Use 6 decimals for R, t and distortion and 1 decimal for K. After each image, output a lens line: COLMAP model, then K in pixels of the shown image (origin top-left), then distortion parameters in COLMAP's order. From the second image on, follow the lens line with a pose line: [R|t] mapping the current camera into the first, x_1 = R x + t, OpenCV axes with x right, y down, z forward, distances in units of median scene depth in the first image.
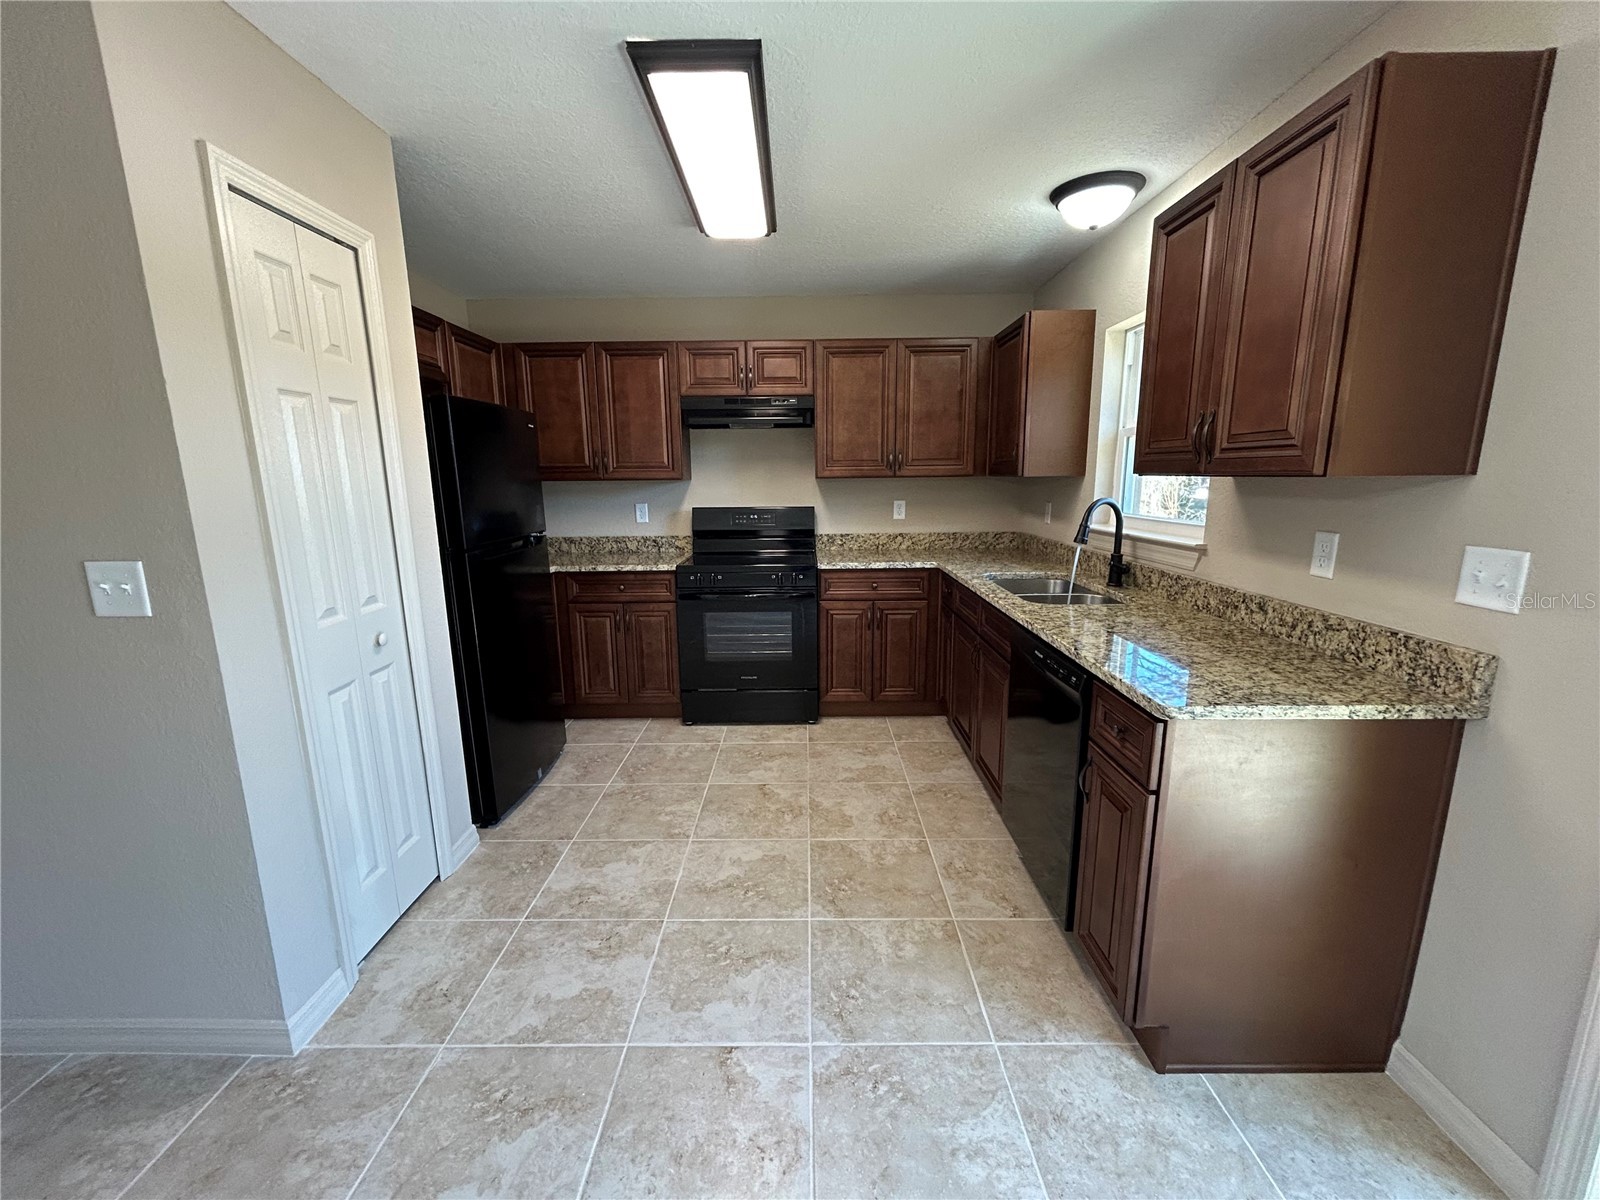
lens RADIAL K [[645.1, 0, 800.7], [0, 645.1, 597.9], [0, 0, 1]] dist [-0.000084, 0.000350]
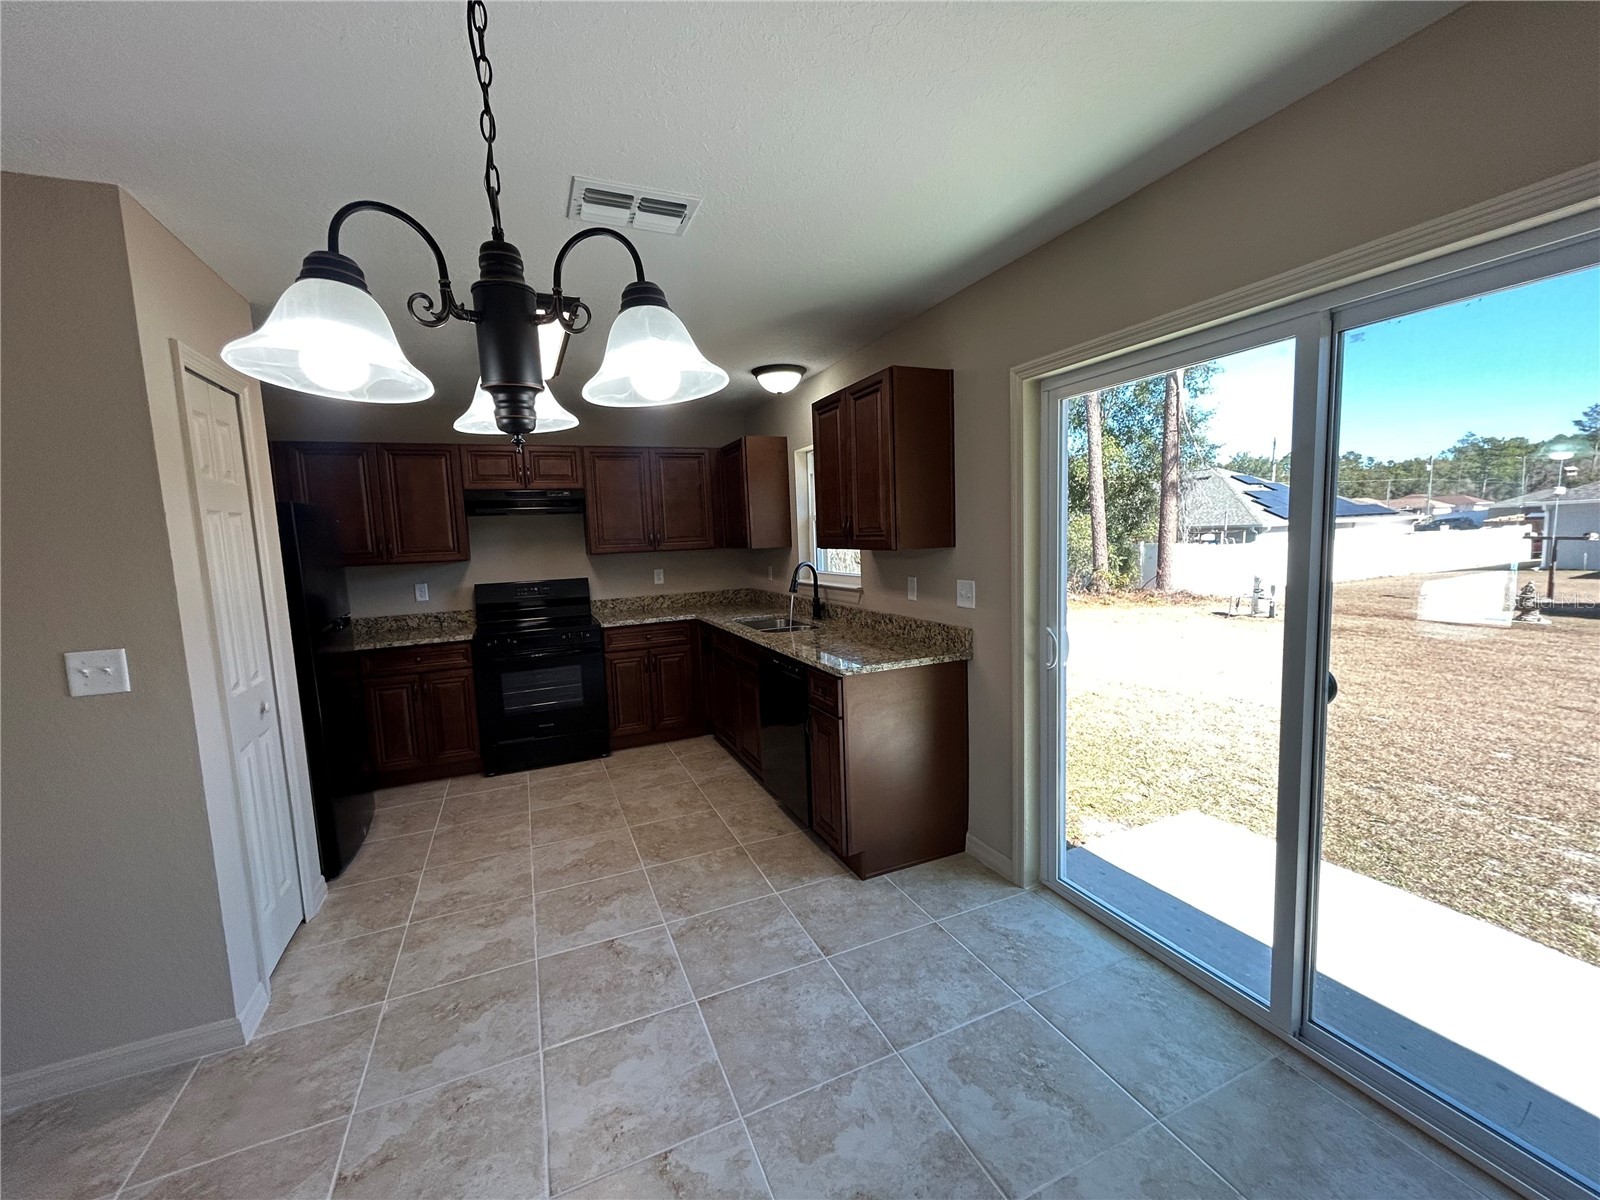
lens RADIAL K [[645.1, 0, 800.7], [0, 645.1, 597.9], [0, 0, 1]] dist [-0.000084, 0.000350]
pose [[0.913305, -0.067124, 0.401708, -0.154271], [0.106432, 0.991387, -0.076321, 0.044506], [-0.393125, 0.112459, 0.912582, -0.374172]]
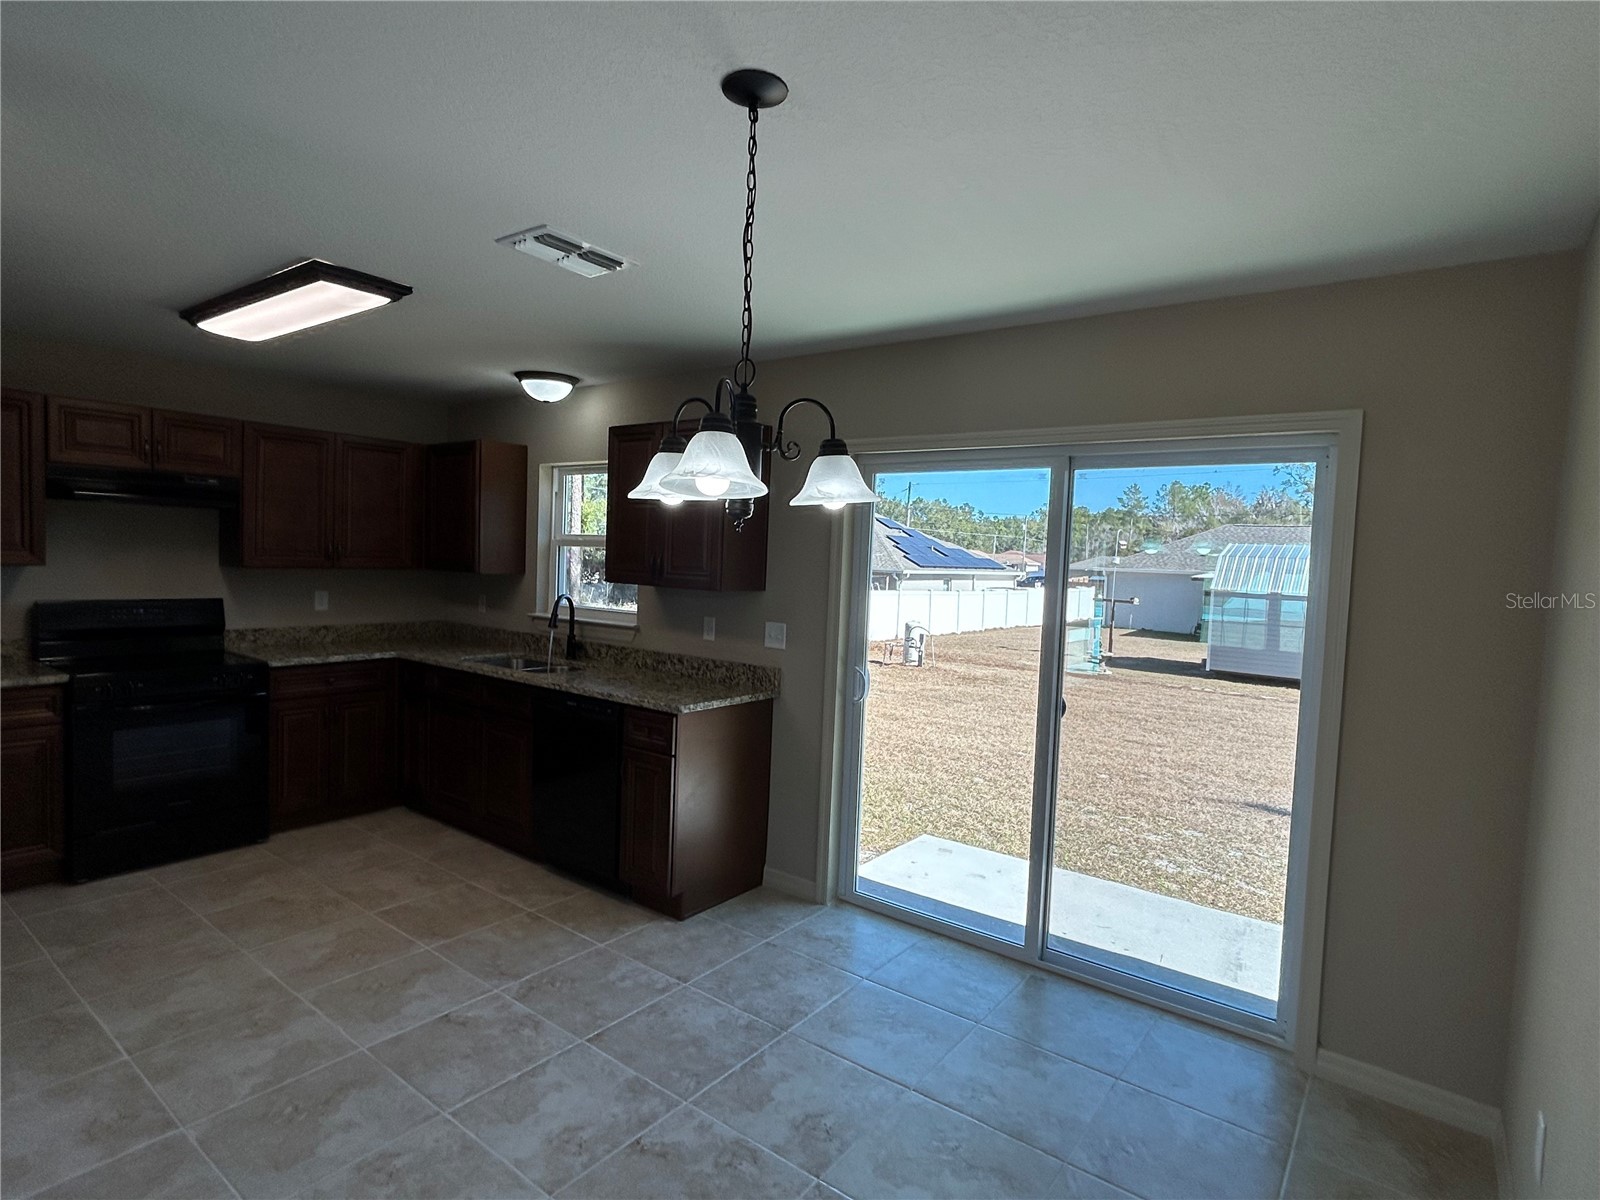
lens RADIAL K [[838.6, 0, 796.3], [0, 838.6, 599.9], [0, 0, 1]] dist [0.000792, -0.000131]
pose [[0.601390, -0.009314, 0.798902, -0.626432], [0.105393, 0.992119, -0.067770, 0.027149], [-0.791974, 0.124955, 0.597632, -0.425063]]
